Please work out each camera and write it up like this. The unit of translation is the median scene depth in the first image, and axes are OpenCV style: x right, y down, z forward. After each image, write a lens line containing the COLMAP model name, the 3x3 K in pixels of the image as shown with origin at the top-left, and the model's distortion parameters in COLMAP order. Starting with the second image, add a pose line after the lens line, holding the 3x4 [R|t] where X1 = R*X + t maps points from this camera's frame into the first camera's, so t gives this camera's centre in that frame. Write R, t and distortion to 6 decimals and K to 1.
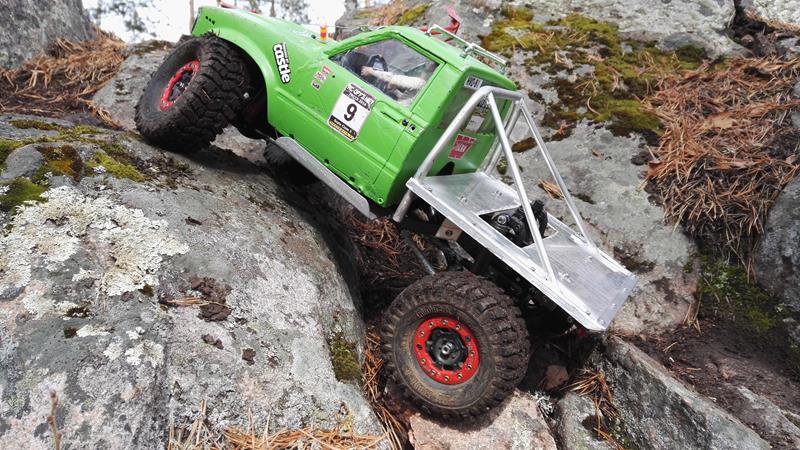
lens RADIAL K [[663.9, 0, 394.2], [0, 663.9, 226.6], [0, 0, 1]] dist [0.044196, 0.003903]
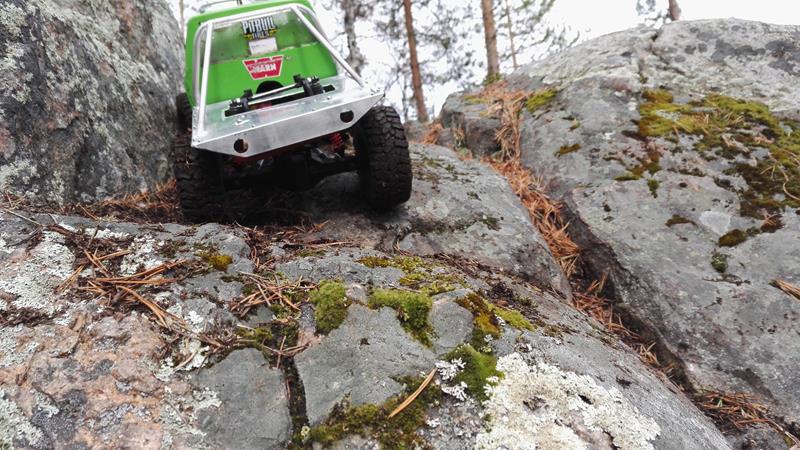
lens RADIAL K [[663.9, 0, 394.2], [0, 663.9, 226.6], [0, 0, 1]] dist [0.044196, 0.003903]
pose [[0.998761, -0.034888, 0.035476, -0.313690], [0.038389, 0.993906, -0.103326, -0.063491], [-0.031655, 0.104560, 0.994015, 0.102448]]
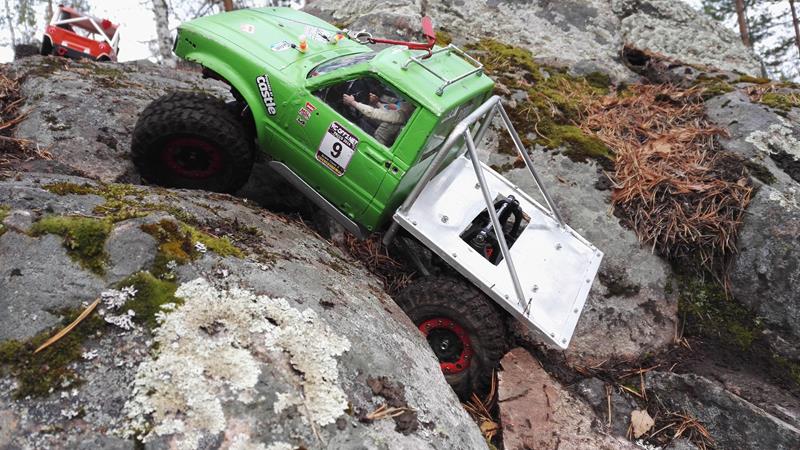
lens RADIAL K [[663.9, 0, 394.2], [0, 663.9, 226.6], [0, 0, 1]] dist [0.044196, 0.003903]
pose [[0.956036, -0.054971, 0.288050, -0.236917], [0.058917, 0.998250, -0.005039, -0.048934], [-0.287268, 0.021788, 0.957602, 0.104542]]
